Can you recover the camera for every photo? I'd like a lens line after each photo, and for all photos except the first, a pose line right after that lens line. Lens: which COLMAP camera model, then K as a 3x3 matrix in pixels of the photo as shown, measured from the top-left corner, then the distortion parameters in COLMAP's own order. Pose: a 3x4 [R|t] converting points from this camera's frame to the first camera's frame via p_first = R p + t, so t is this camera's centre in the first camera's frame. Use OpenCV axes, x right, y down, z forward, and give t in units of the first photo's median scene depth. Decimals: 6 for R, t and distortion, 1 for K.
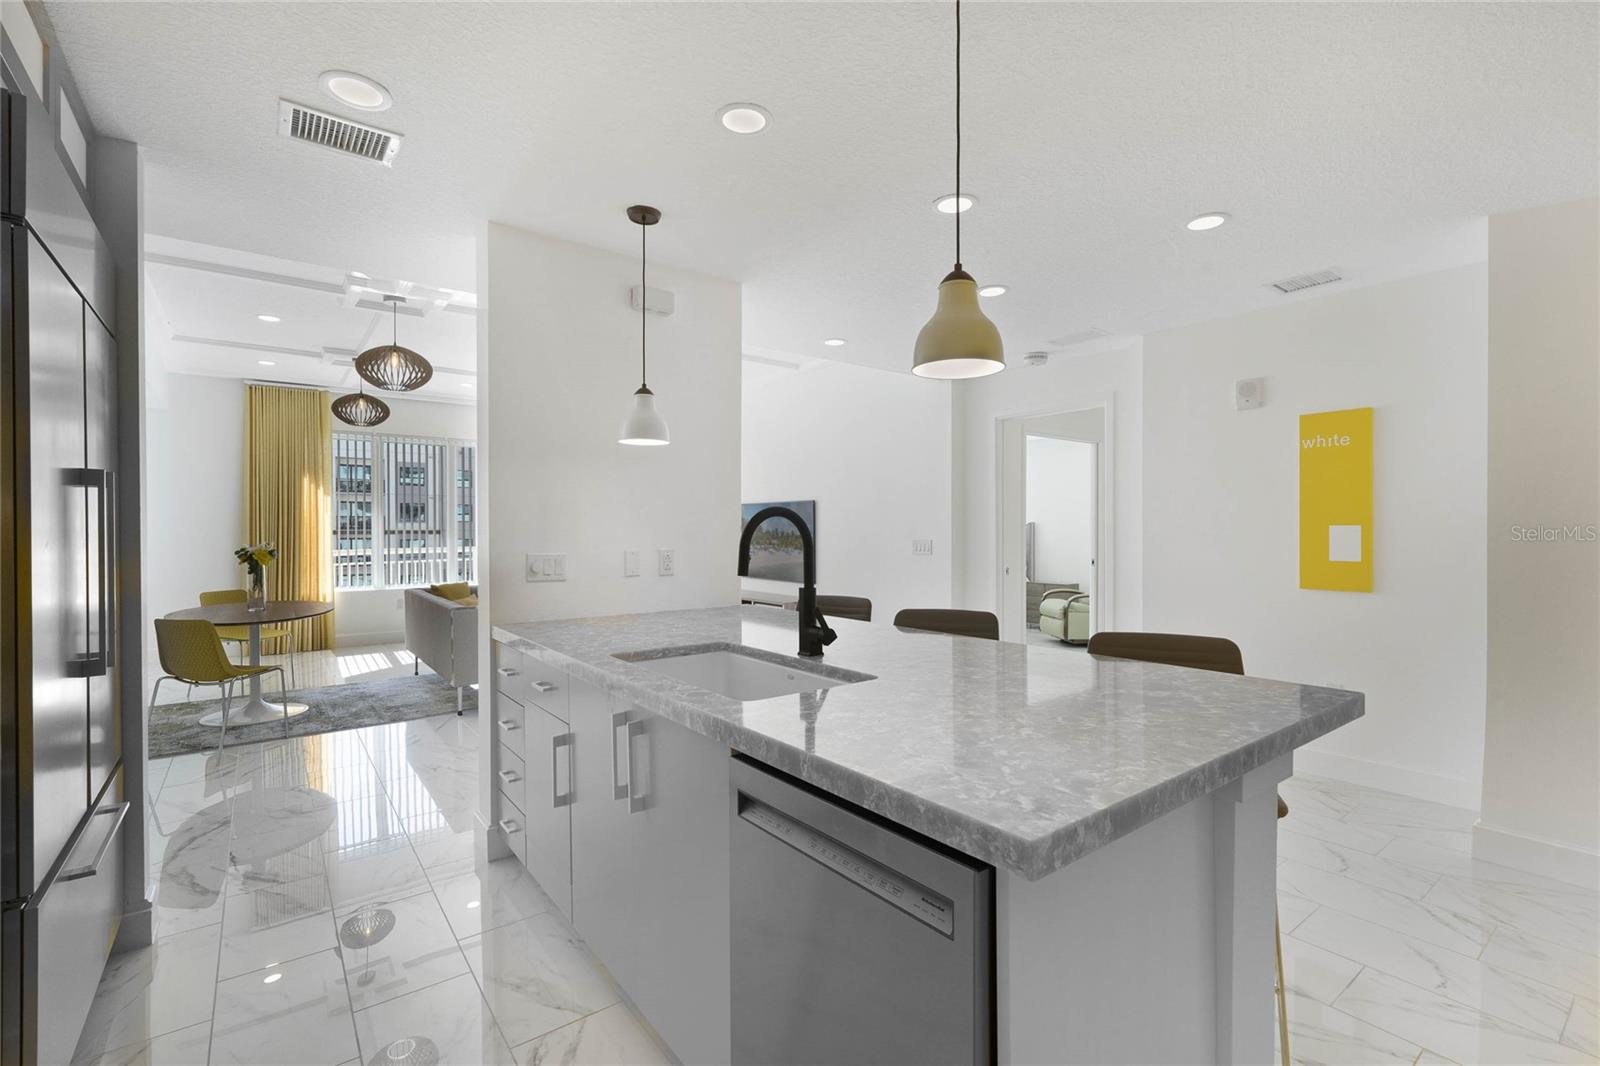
lens RADIAL K [[790.0, 0, 808.7], [0, 790.0, 534.7], [0, 0, 1]] dist [-0.000759, 0.000230]
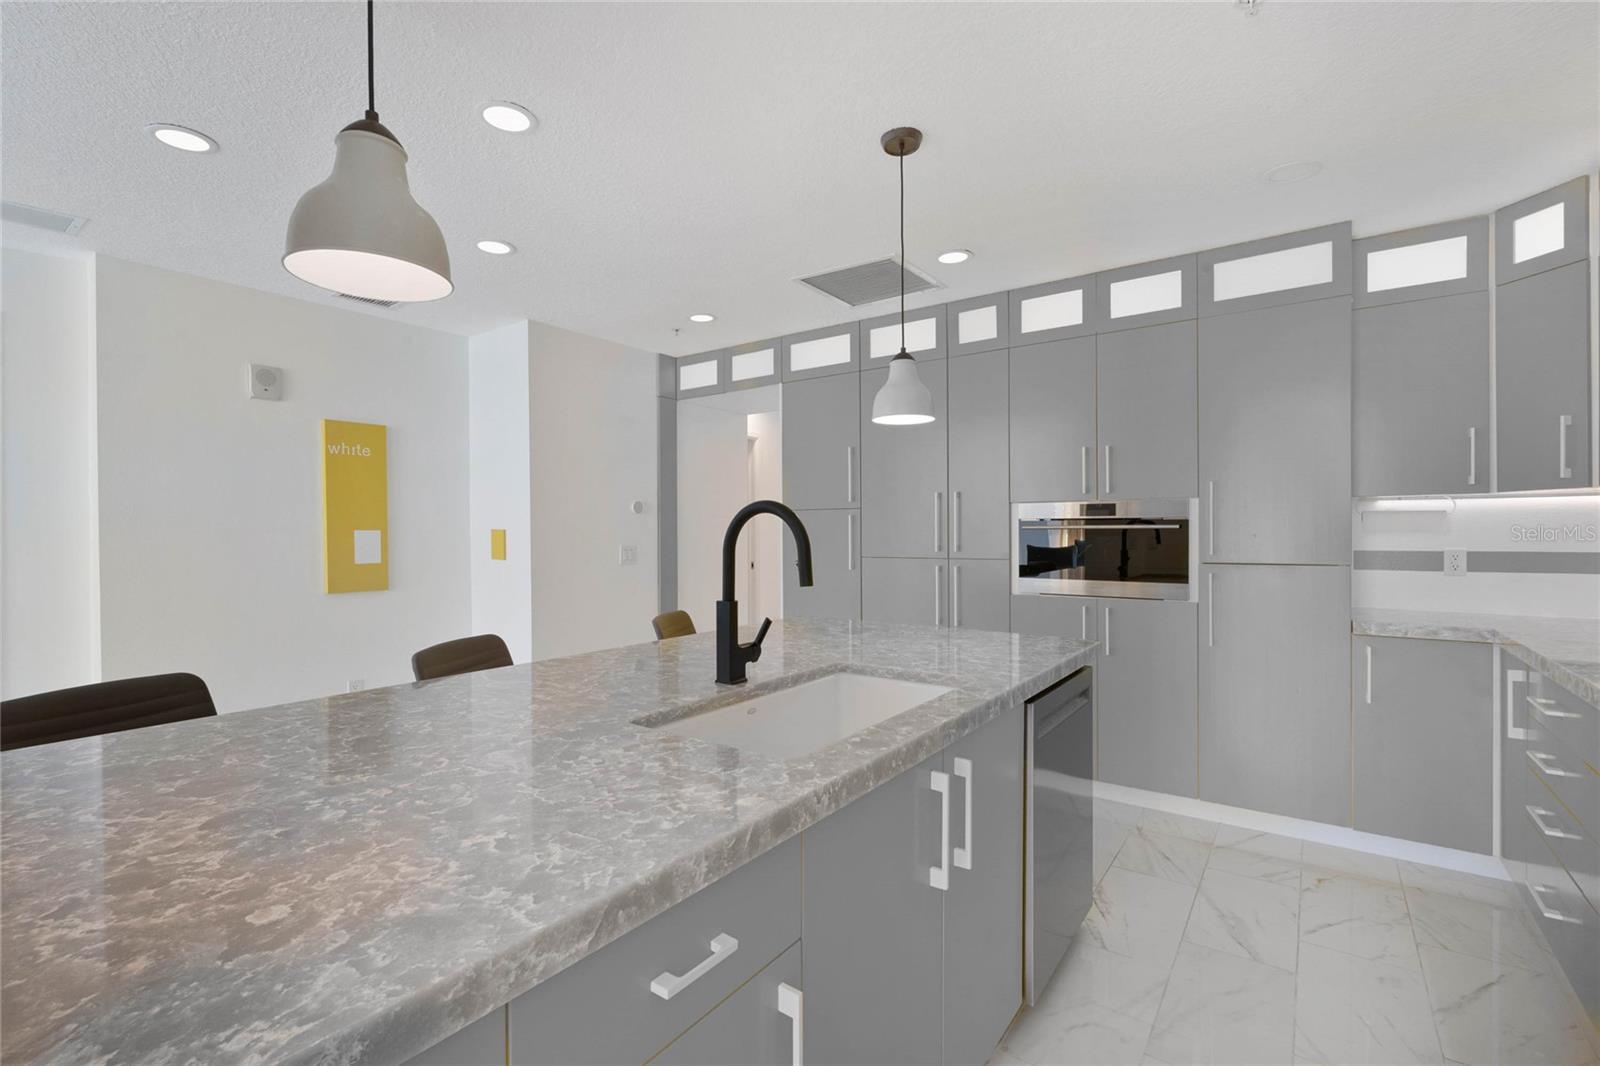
lens RADIAL K [[790.0, 0, 808.7], [0, 790.0, 534.7], [0, 0, 1]] dist [-0.000759, 0.000230]
pose [[-0.348832, 0.000594, 0.937185, -0.541576], [0.010890, 0.999935, 0.003419, -0.003462], [-0.937122, 0.011399, -0.348816, 0.819759]]
